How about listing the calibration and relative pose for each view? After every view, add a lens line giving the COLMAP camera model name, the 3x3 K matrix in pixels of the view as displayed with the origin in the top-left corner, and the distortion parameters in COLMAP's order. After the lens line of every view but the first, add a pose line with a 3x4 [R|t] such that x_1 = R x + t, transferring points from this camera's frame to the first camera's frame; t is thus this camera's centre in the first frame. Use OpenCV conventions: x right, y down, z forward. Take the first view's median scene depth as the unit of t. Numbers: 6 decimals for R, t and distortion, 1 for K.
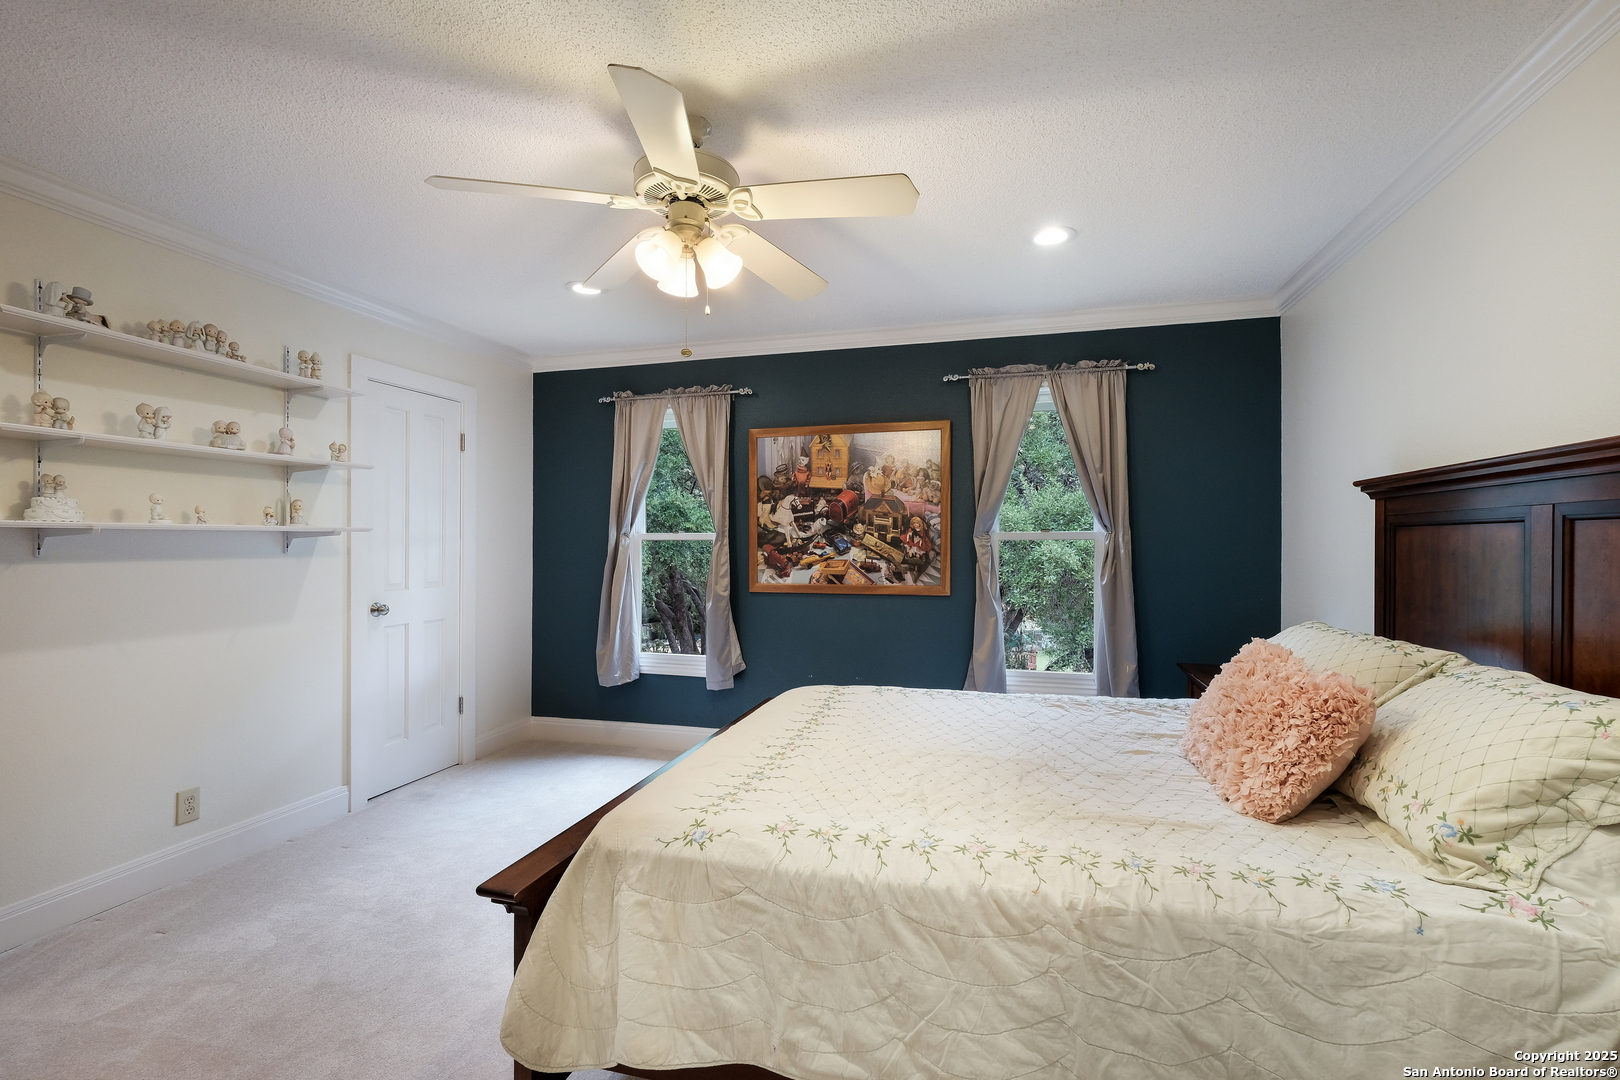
lens RADIAL K [[700.2, 0, 797.9], [0, 700.2, 542.4], [0, 0, 1]] dist [-0.006221, 0.001721]
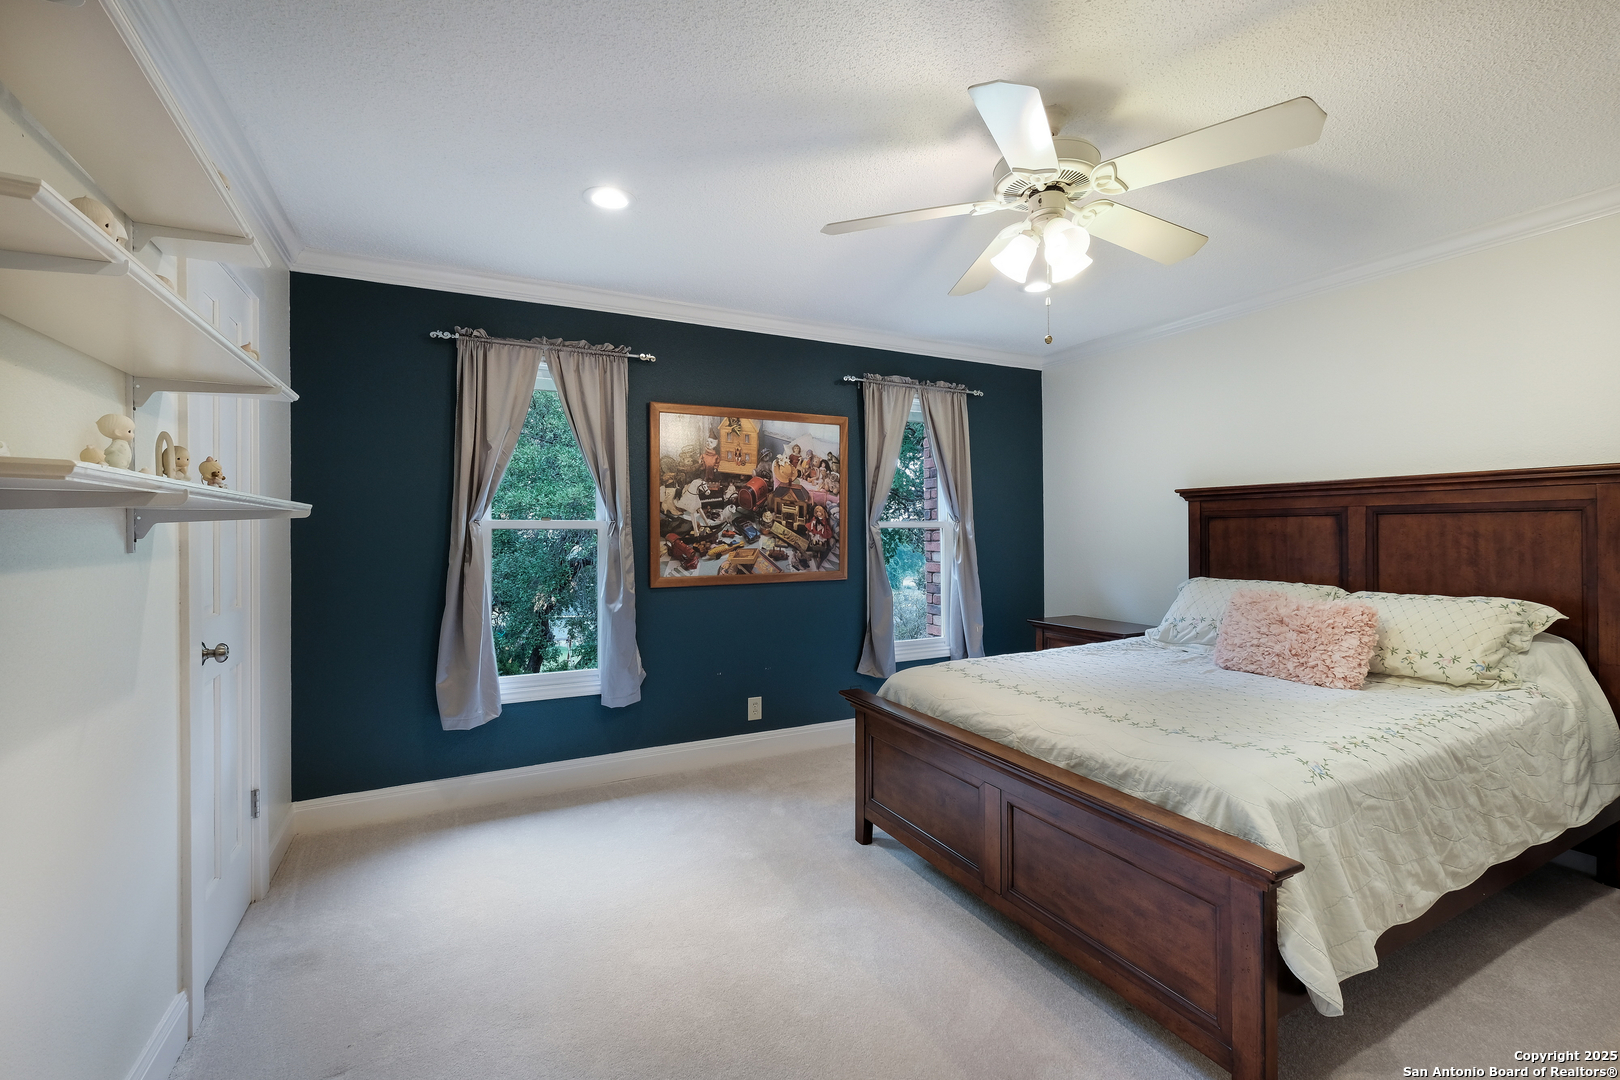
lens RADIAL K [[700.2, 0, 803.9], [0, 700.2, 532.7], [0, 0, 1]] dist [-0.006221, 0.001721]
pose [[0.736339, -0.005061, 0.676594, -0.539587], [0.005376, 0.999984, 0.001630, 0.001612], [-0.676592, 0.002437, 0.736354, 0.236639]]
